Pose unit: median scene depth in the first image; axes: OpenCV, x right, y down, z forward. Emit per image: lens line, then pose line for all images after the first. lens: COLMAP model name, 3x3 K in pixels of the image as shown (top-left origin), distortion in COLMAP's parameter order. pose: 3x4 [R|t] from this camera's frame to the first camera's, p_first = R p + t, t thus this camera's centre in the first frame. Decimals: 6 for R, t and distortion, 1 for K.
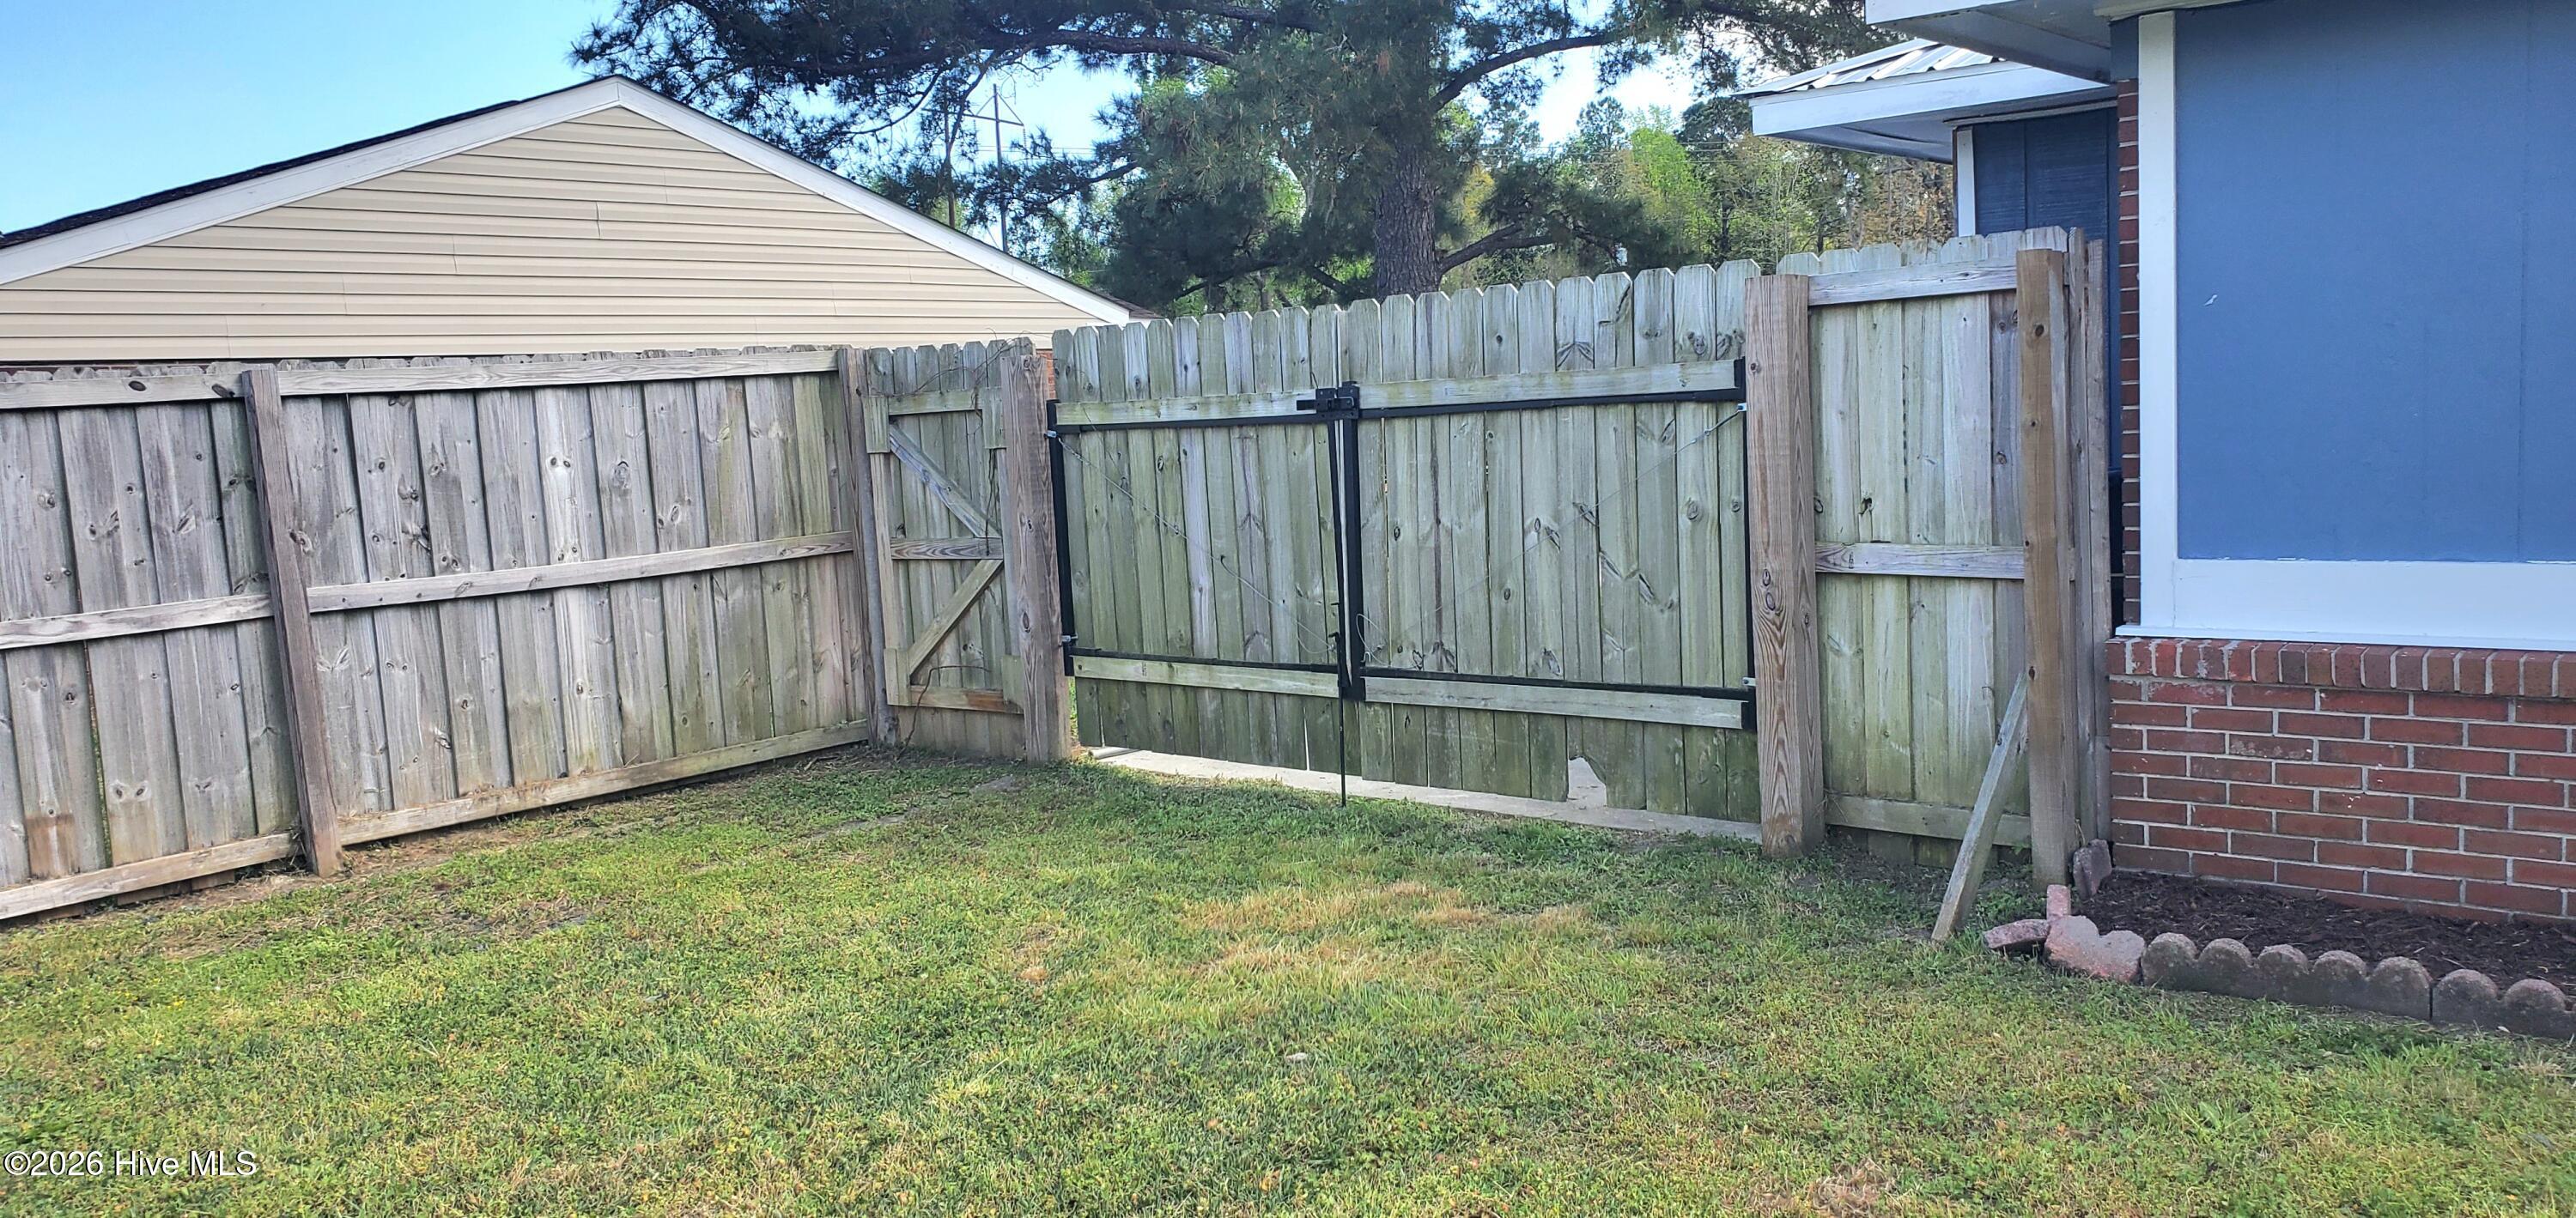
lens RADIAL K [[2011.7, 0, 1281.3], [0, 2011.7, 625.2], [0, 0, 1]] dist [0.050847, -0.000833]
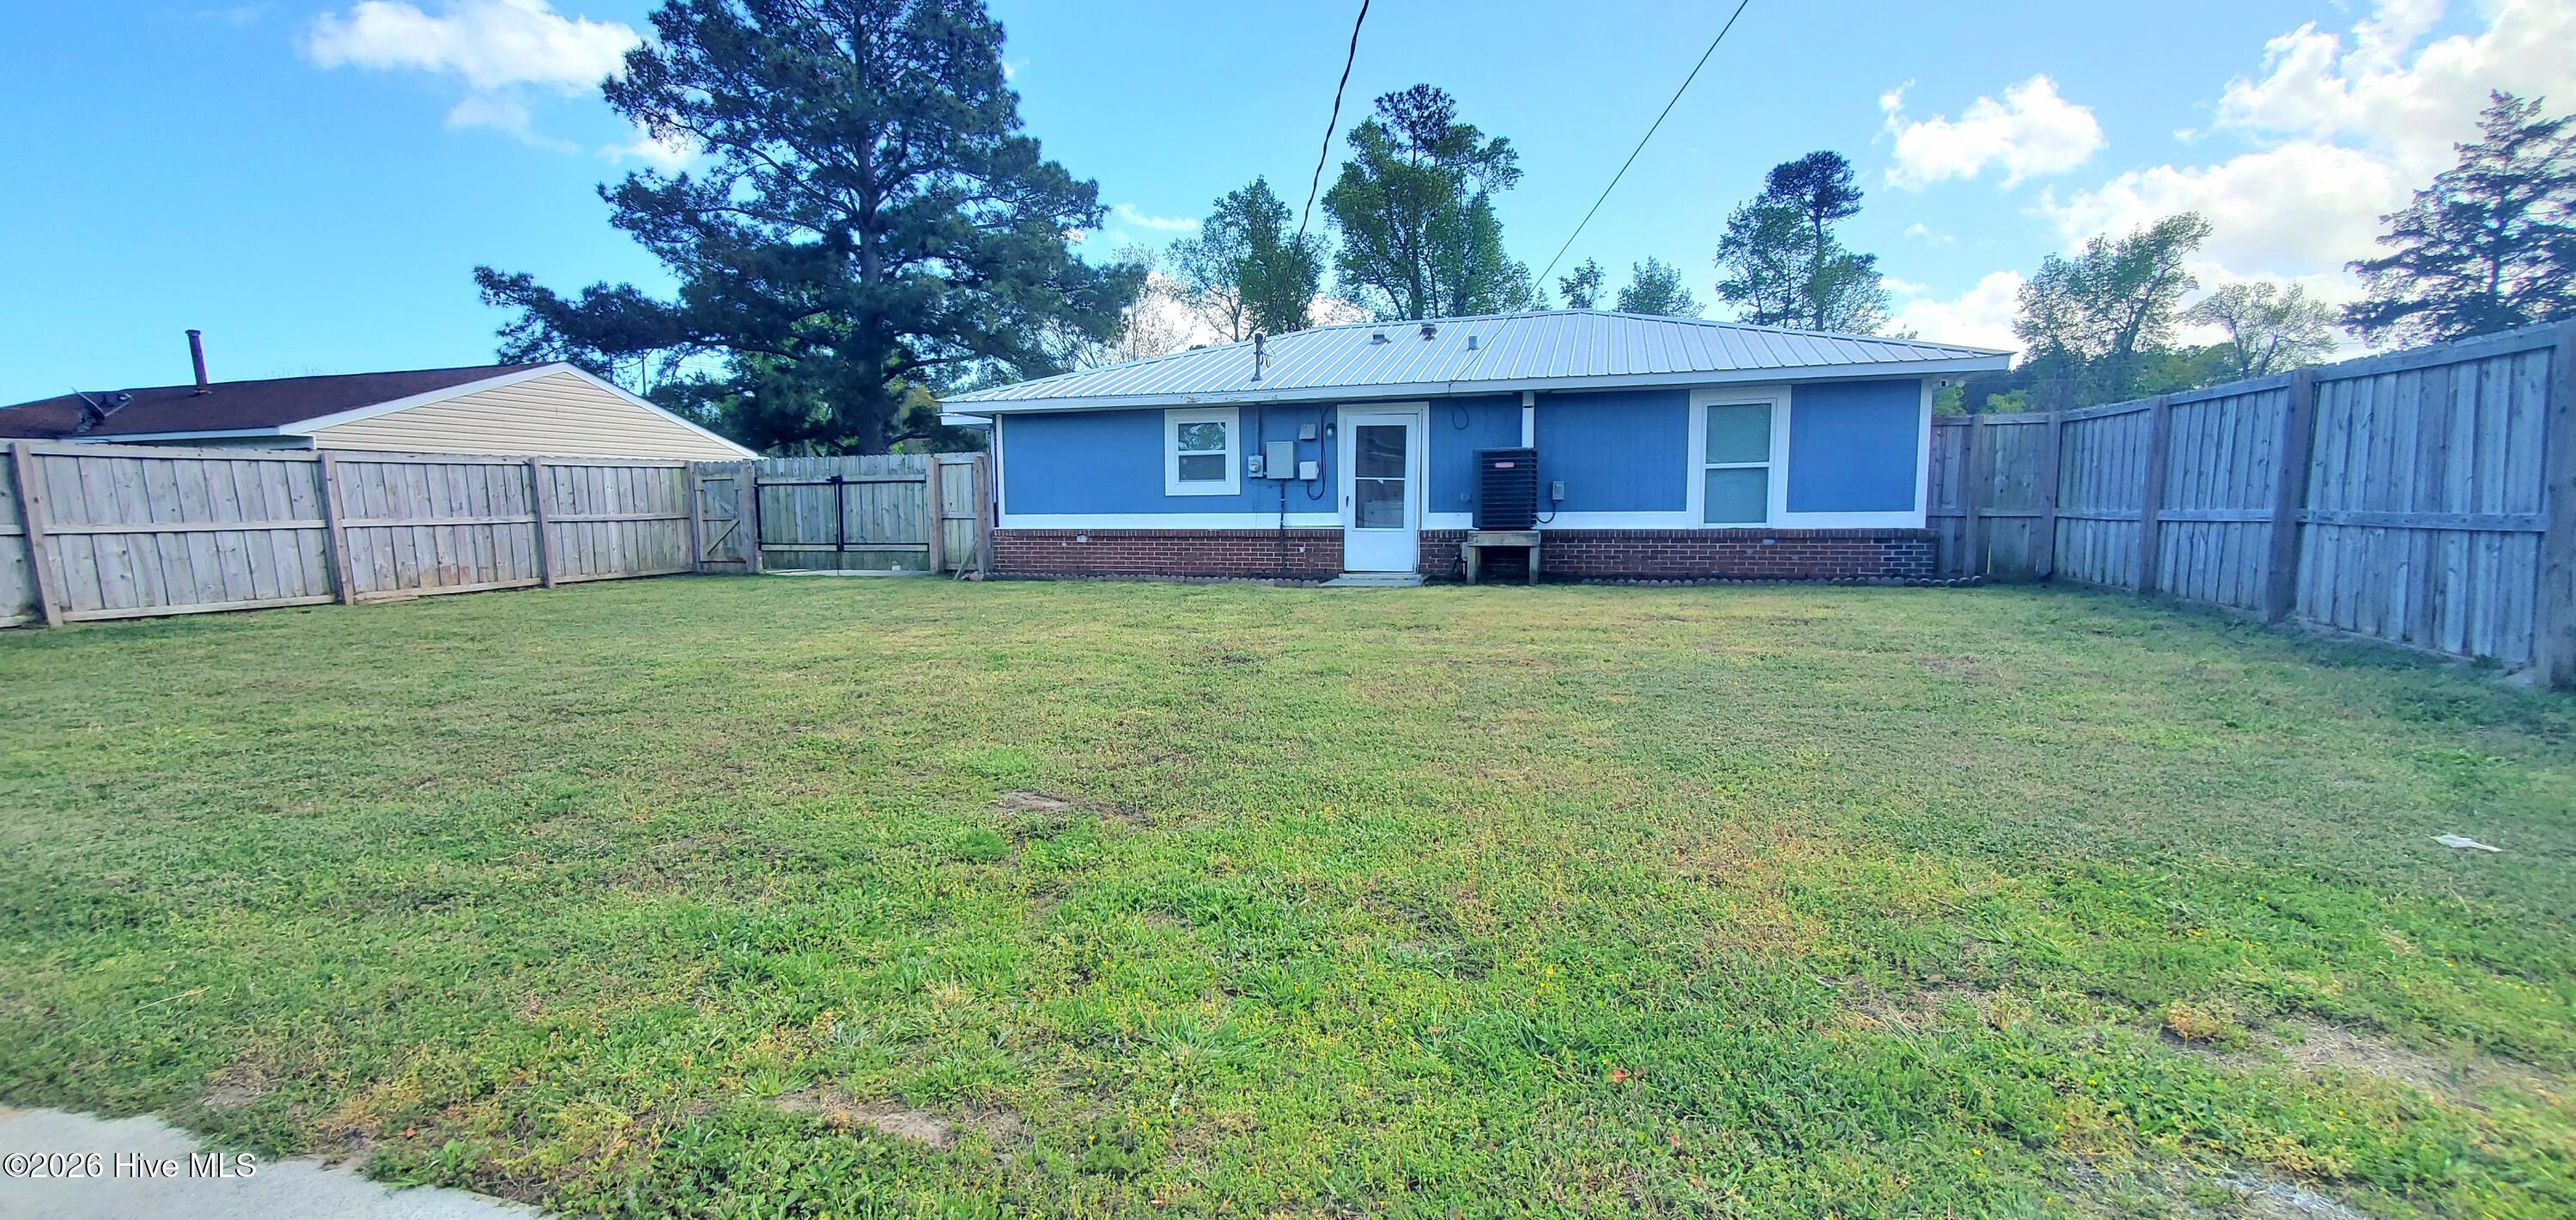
lens RADIAL K [[1032.7, 0, 1272.8], [0, 1032.7, 612.0], [0, 0, 1]] dist [0.000494, -0.001207]
pose [[0.913373, 0.002028, 0.407119, -0.016340], [0.005453, 0.999837, -0.017212, 0.188339], [-0.407088, 0.017941, 0.913213, -1.216268]]
